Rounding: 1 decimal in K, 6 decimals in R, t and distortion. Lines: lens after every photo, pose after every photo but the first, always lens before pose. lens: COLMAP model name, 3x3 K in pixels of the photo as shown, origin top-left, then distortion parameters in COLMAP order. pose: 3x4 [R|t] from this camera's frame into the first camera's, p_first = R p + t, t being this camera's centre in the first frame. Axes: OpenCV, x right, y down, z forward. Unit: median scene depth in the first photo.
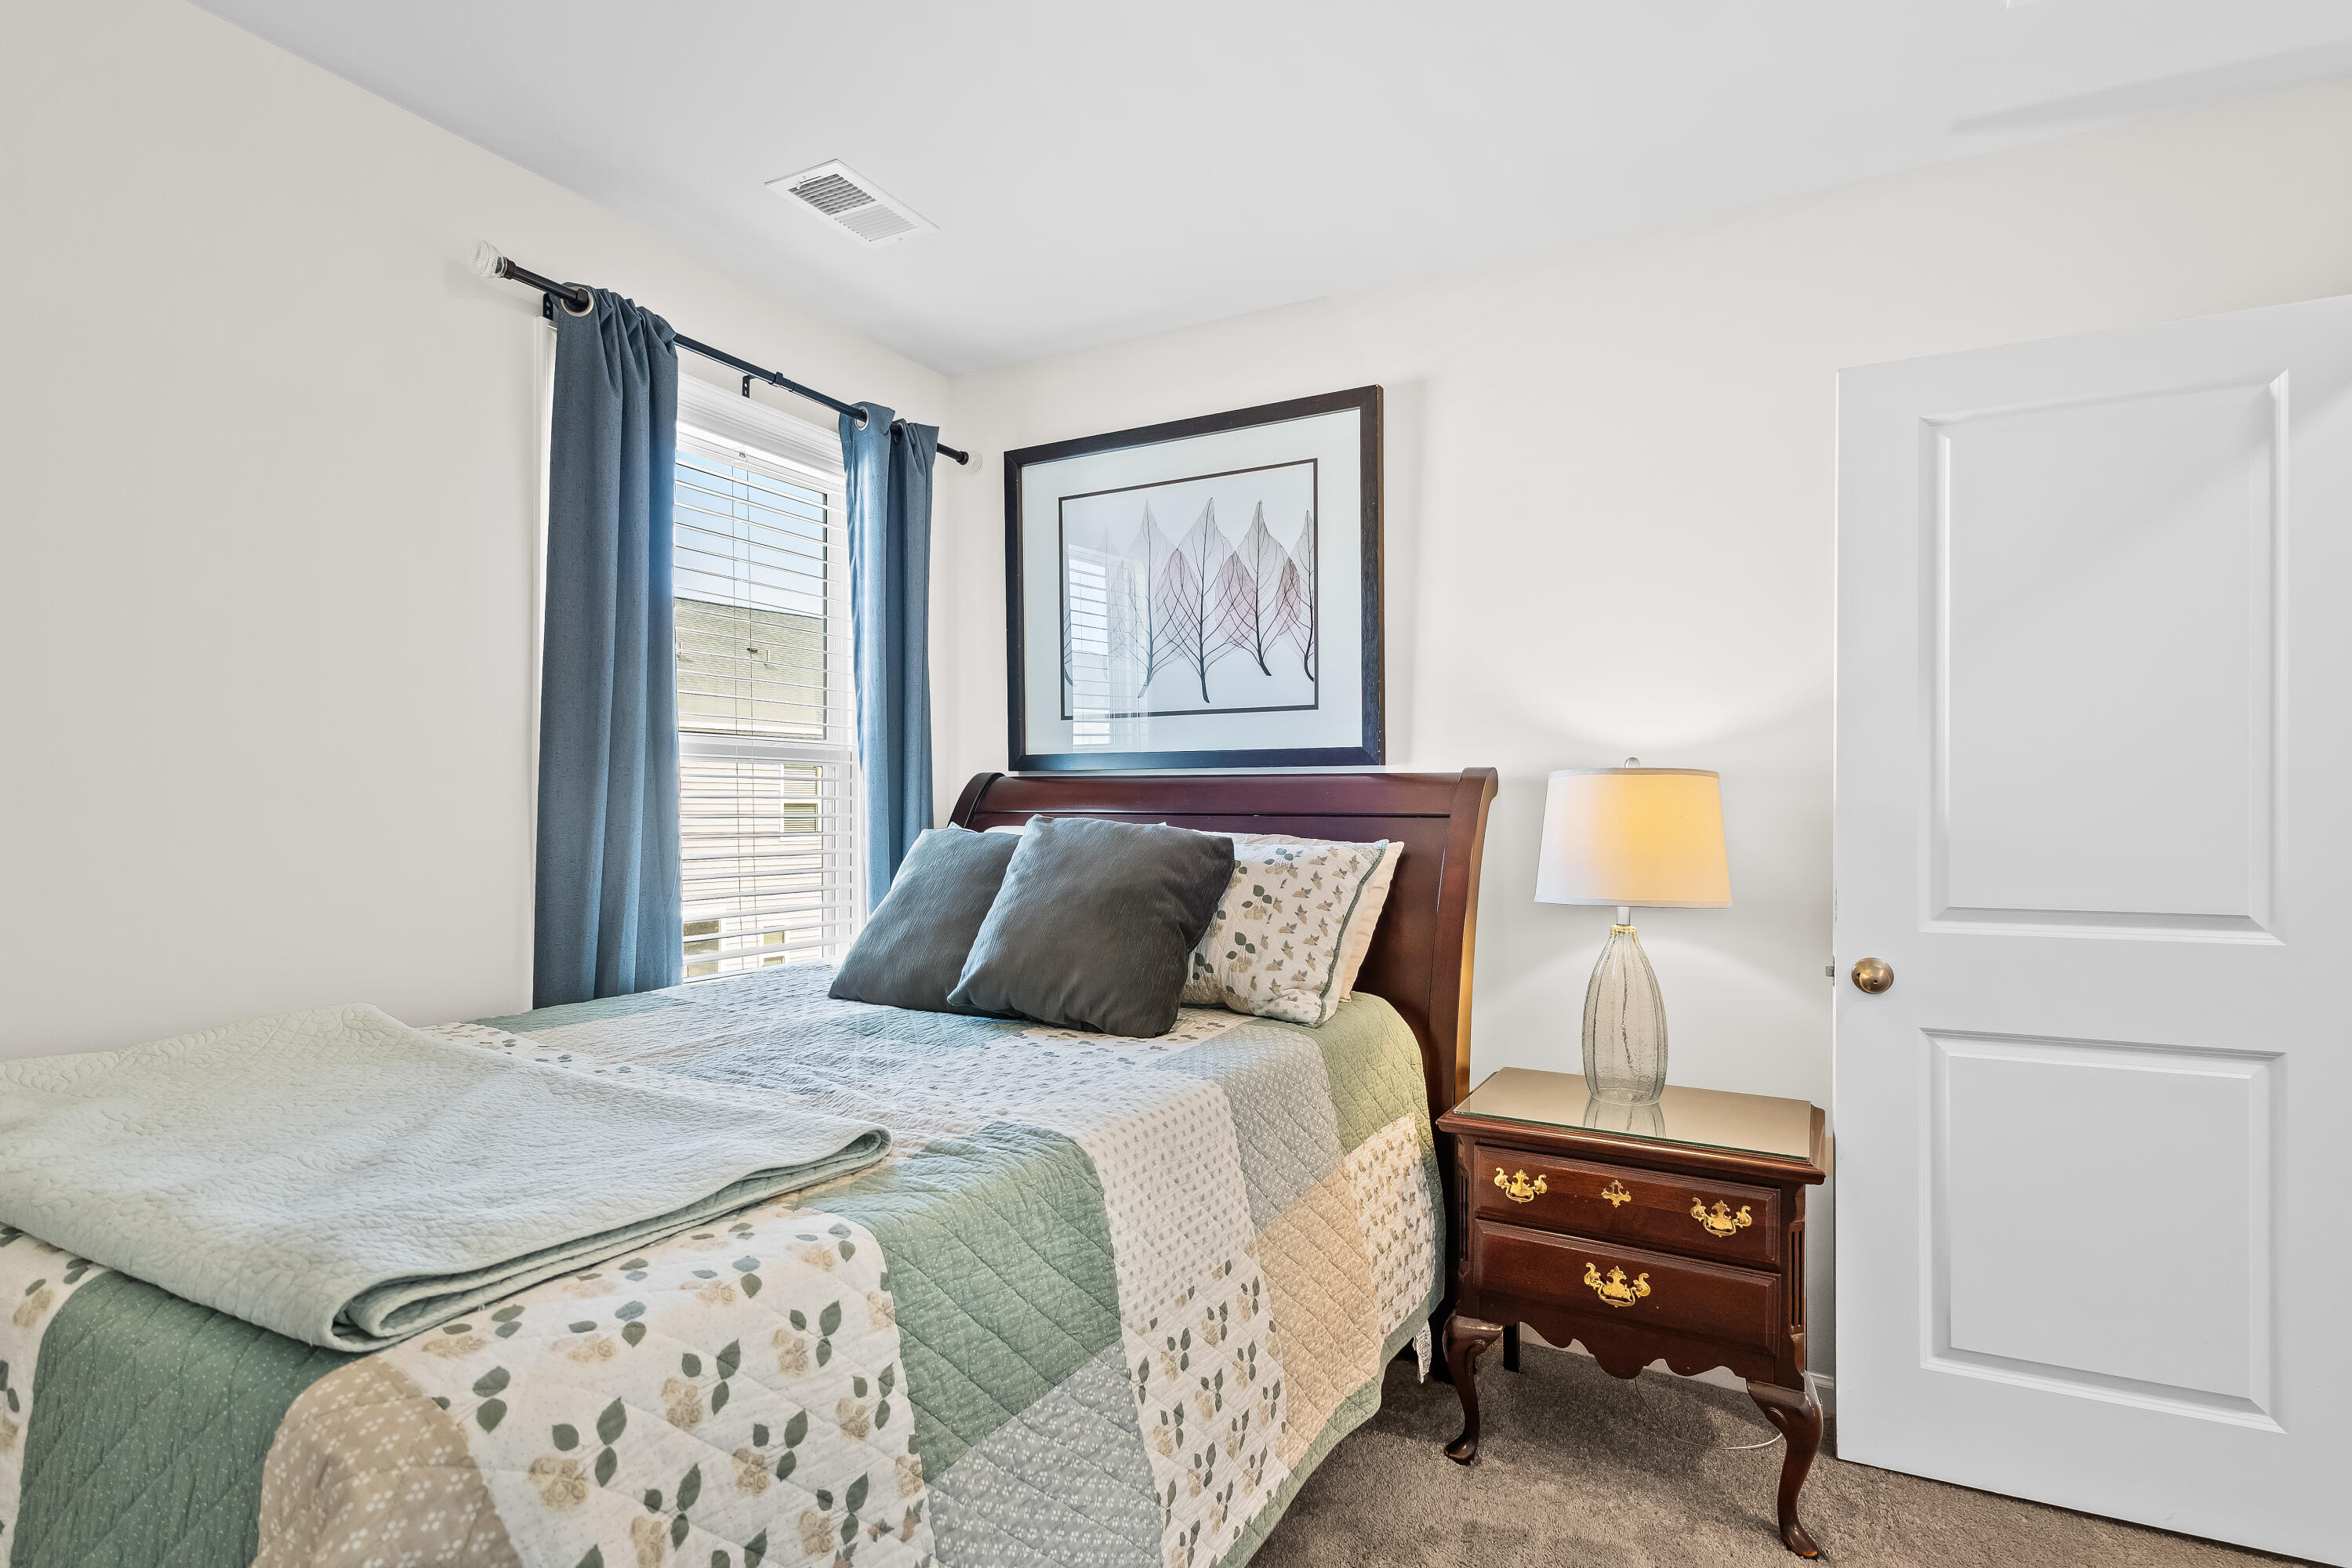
lens RADIAL K [[1150.2, 0, 1183.8], [0, 1150.2, 782.2], [0, 0, 1]] dist [0.006675, 0.000360]
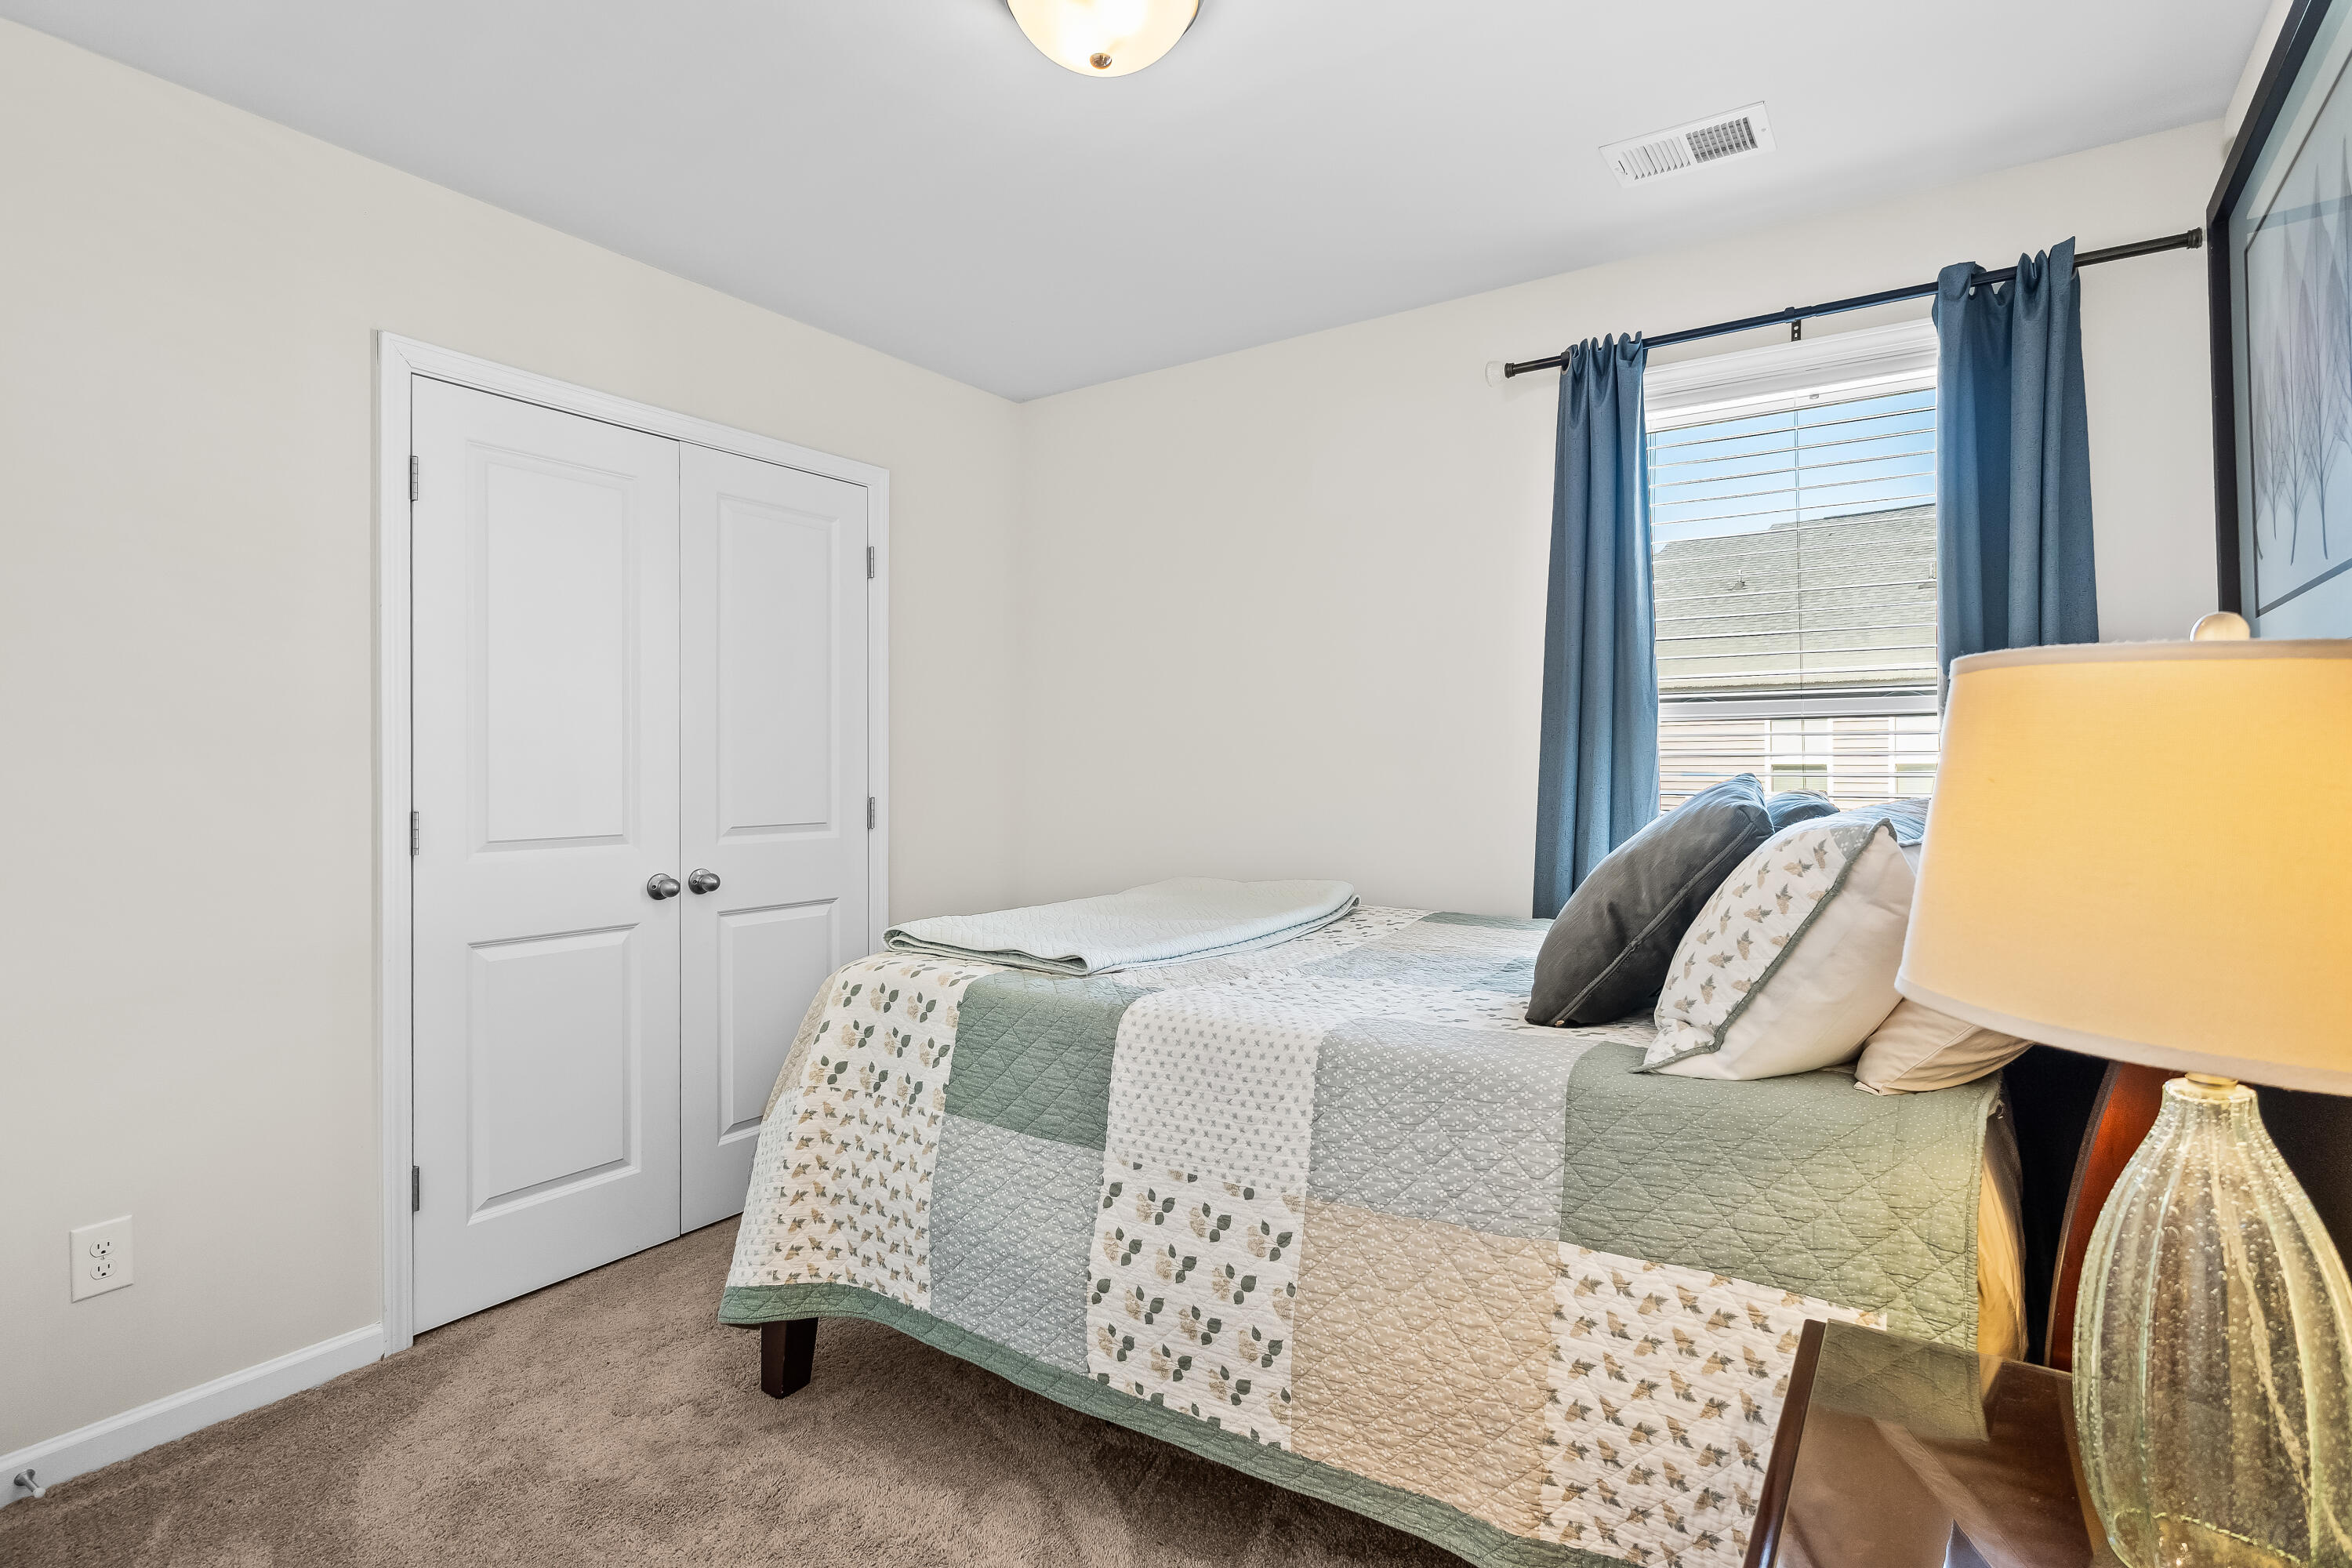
lens RADIAL K [[1150.2, 0, 1183.8], [0, 1150.2, 782.2], [0, 0, 1]] dist [0.006675, 0.000360]
pose [[-0.071361, -0.002623, -0.997447, 0.794105], [0.007719, 0.999965, -0.003182, 0.034202], [0.997421, -0.007926, -0.071338, 0.737540]]
